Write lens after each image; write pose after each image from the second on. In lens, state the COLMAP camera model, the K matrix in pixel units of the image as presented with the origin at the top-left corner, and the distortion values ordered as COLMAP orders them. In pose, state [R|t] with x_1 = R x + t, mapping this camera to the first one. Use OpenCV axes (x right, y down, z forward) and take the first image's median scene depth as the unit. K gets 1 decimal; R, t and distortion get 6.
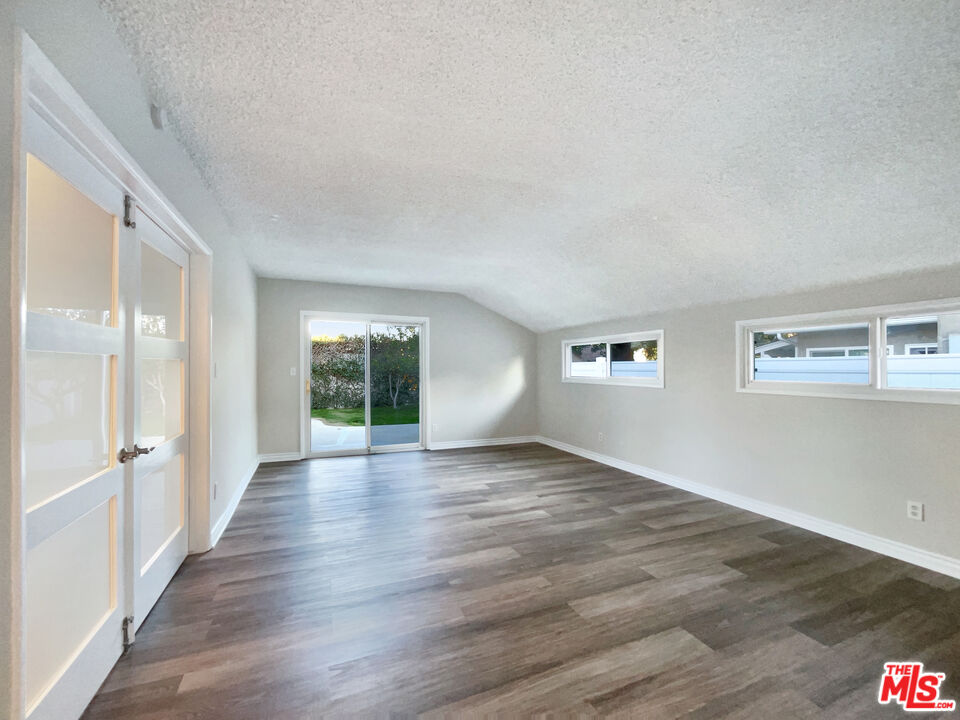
lens RADIAL K [[386.9, 0, 481.6], [0, 386.9, 364.7], [0, 0, 1]] dist [-0.002371, 0.000077]
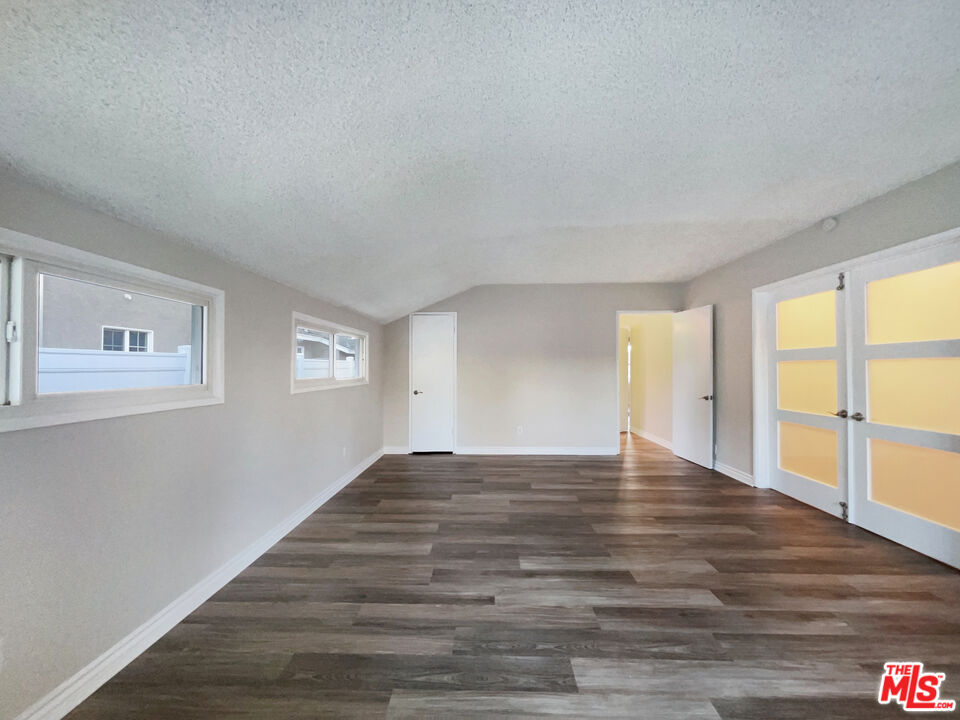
lens RADIAL K [[386.9, 0, 481.6], [0, 386.9, 364.7], [0, 0, 1]] dist [-0.002371, 0.000077]
pose [[-0.900786, 0.001315, 0.434262, -0.088895], [-0.004954, 0.999899, -0.013304, 0.020593], [-0.434236, -0.014135, -0.900688, 1.775280]]
